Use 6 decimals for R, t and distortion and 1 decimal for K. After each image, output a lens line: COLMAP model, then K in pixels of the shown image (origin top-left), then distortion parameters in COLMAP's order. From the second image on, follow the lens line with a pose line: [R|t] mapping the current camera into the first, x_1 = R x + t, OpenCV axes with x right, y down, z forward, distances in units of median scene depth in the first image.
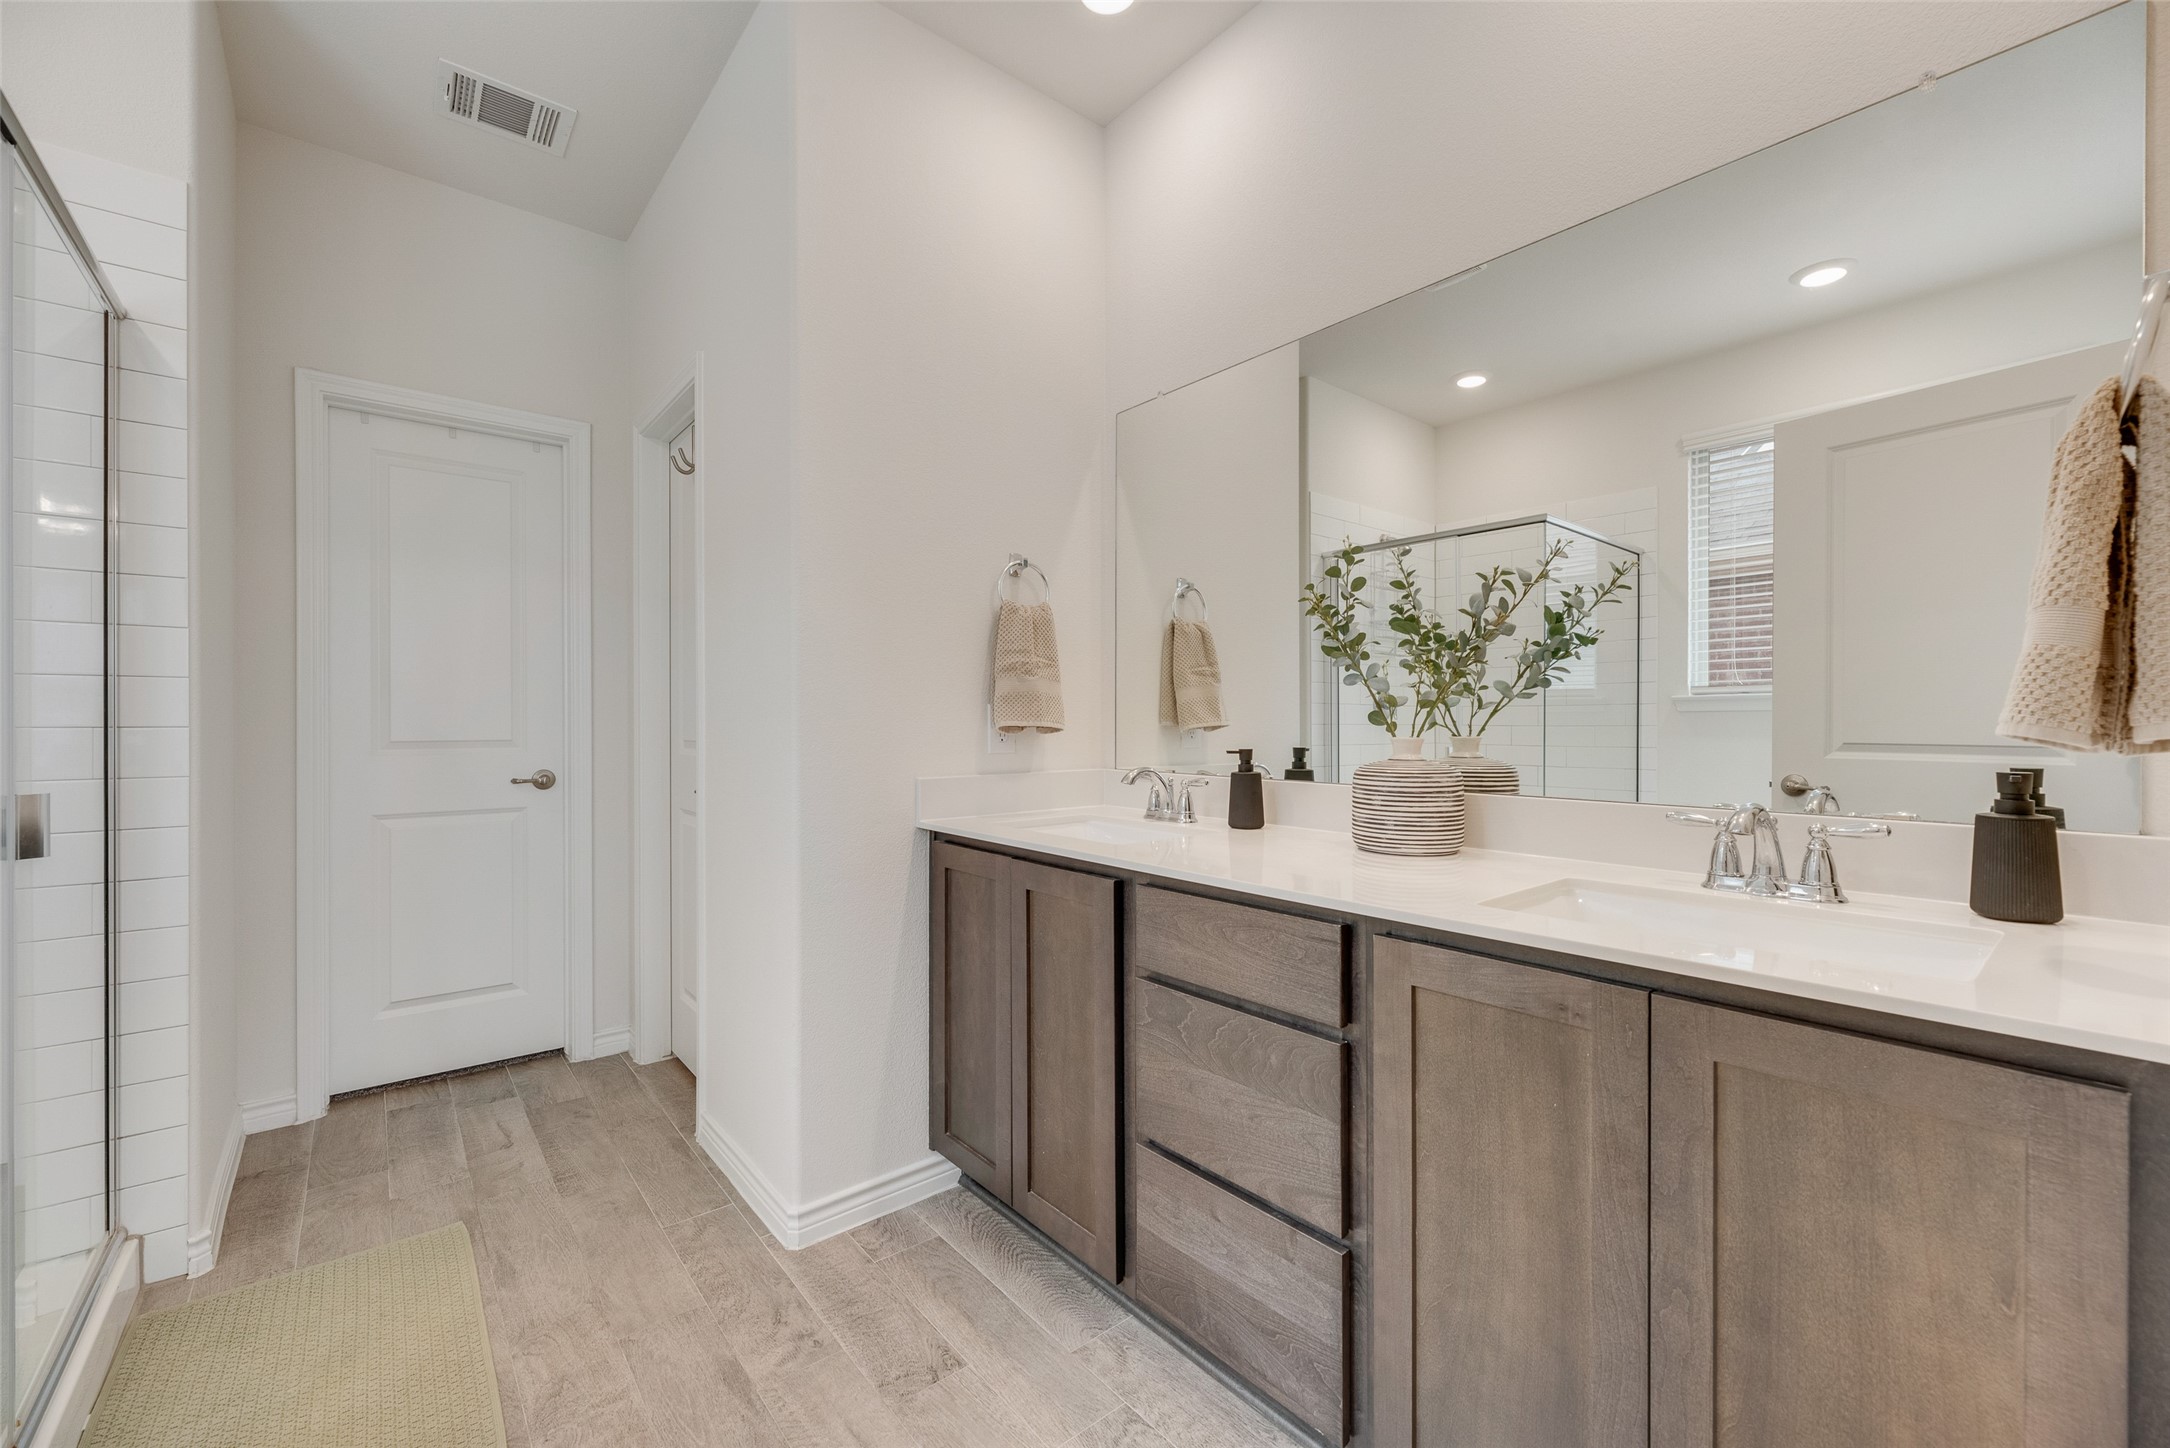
lens RADIAL K [[871.6, 0, 1087.3], [0, 871.6, 728.0], [0, 0, 1]] dist [0.001429, -0.000105]
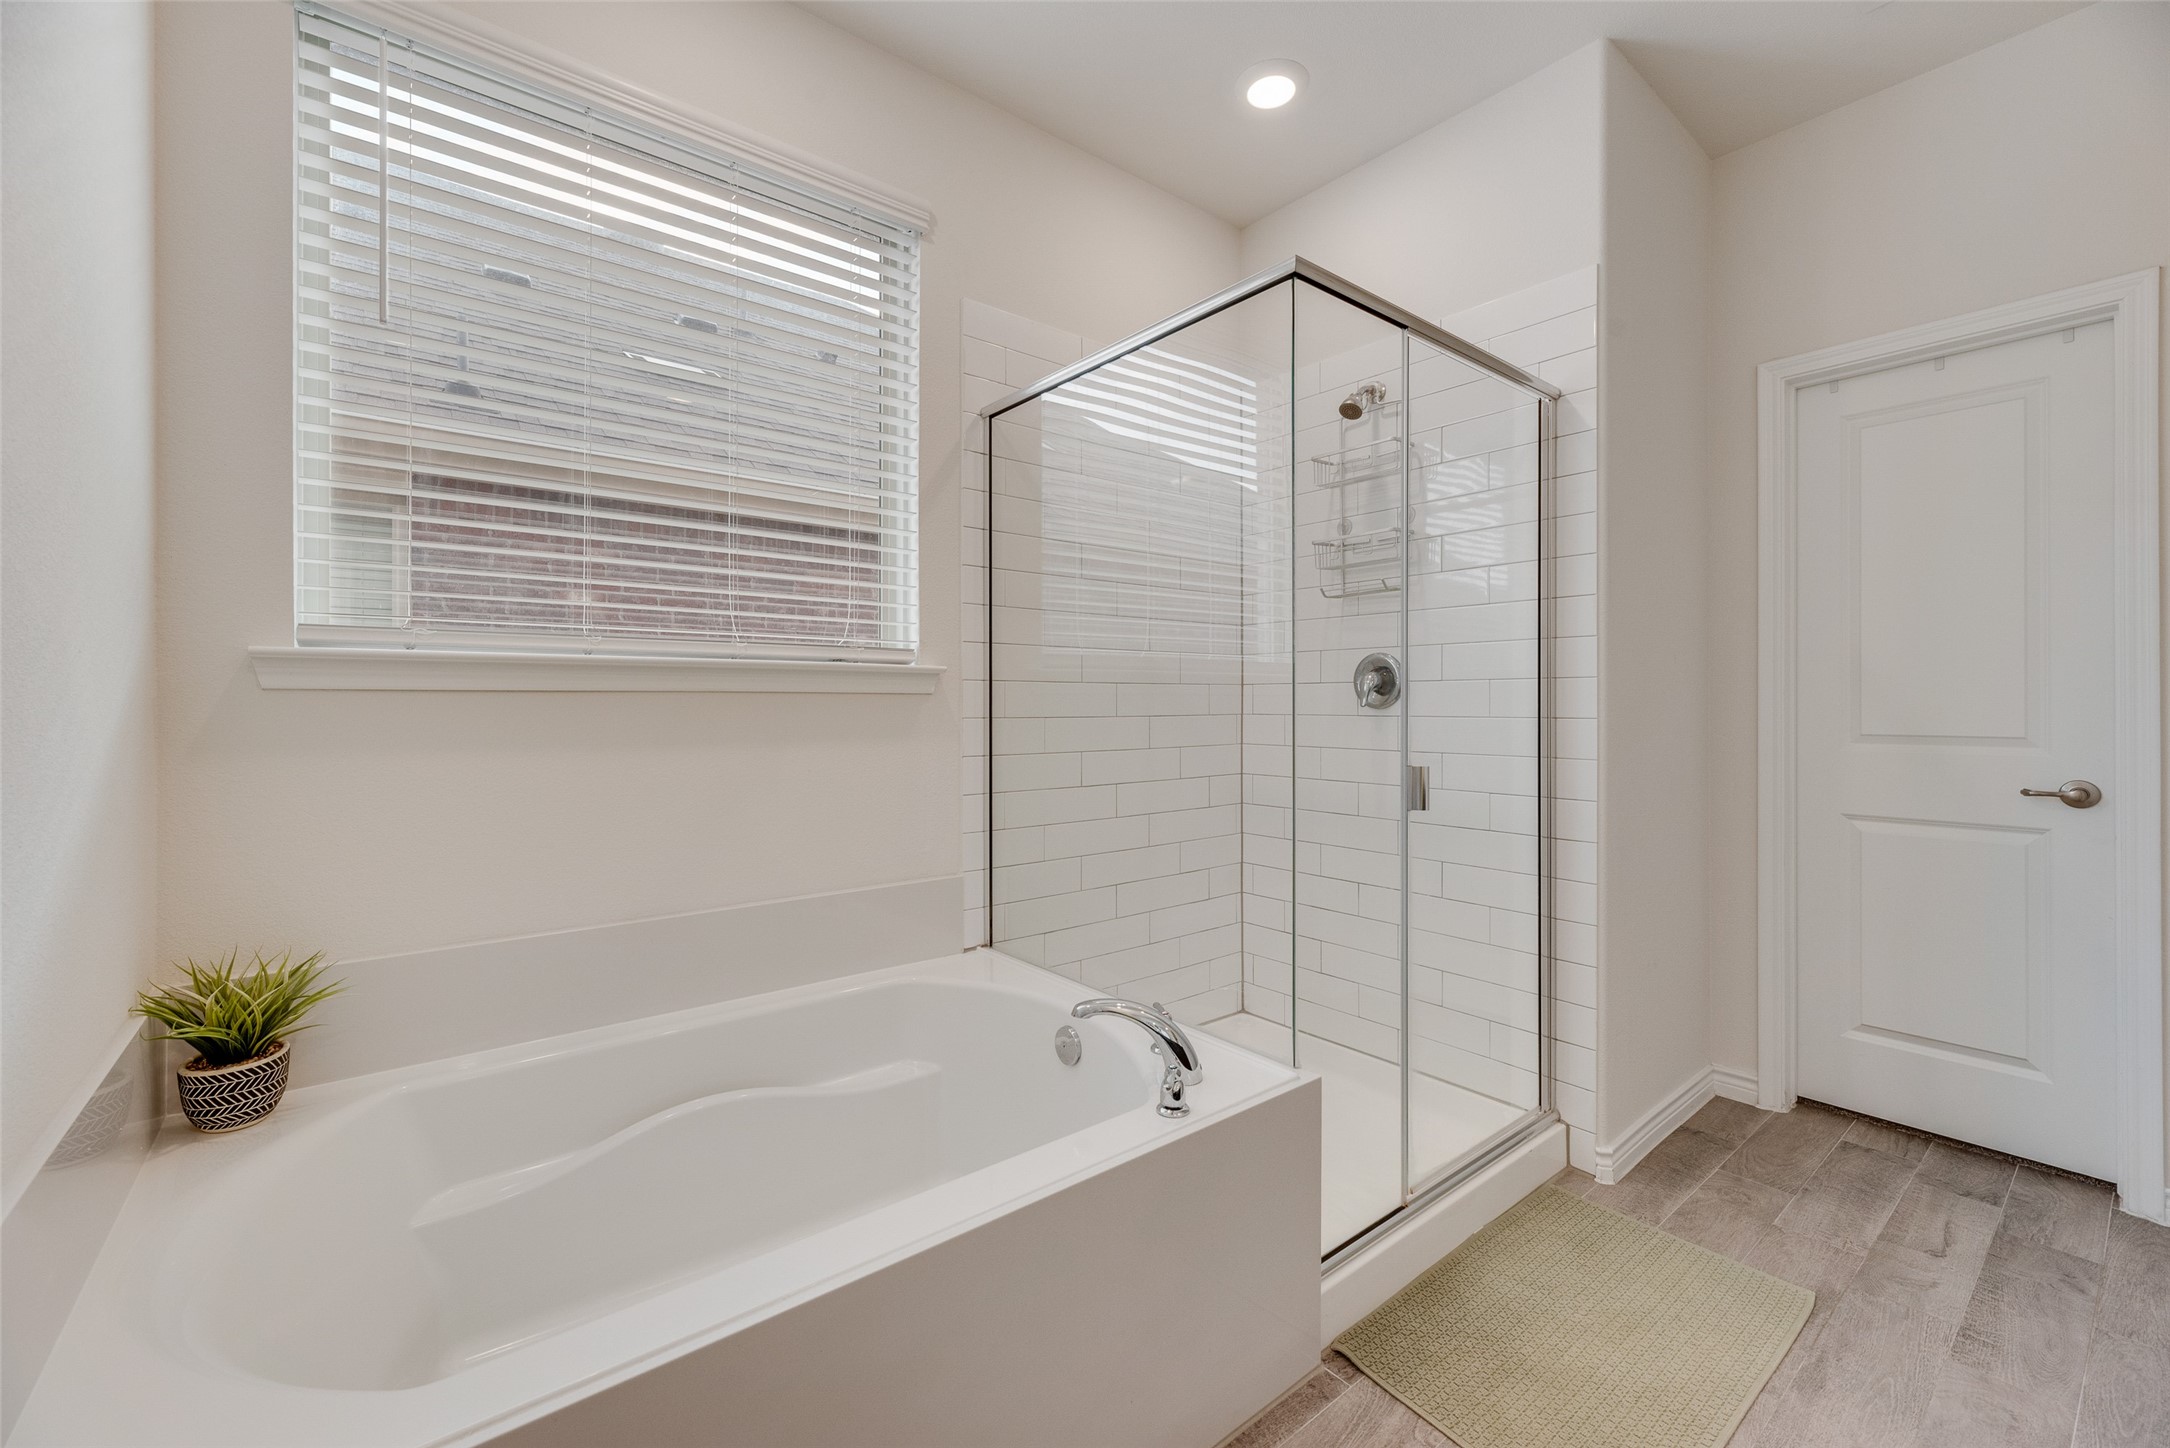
lens RADIAL K [[883.6, 0, 1086.5], [0, 883.6, 704.1], [0, 0, 1]] dist [-0.000263, -0.000116]
pose [[-0.014401, 0.001170, -0.999896, 0.135254], [-0.005920, 0.999982, 0.001255, -0.013036], [0.999879, 0.005937, -0.014394, 0.227965]]
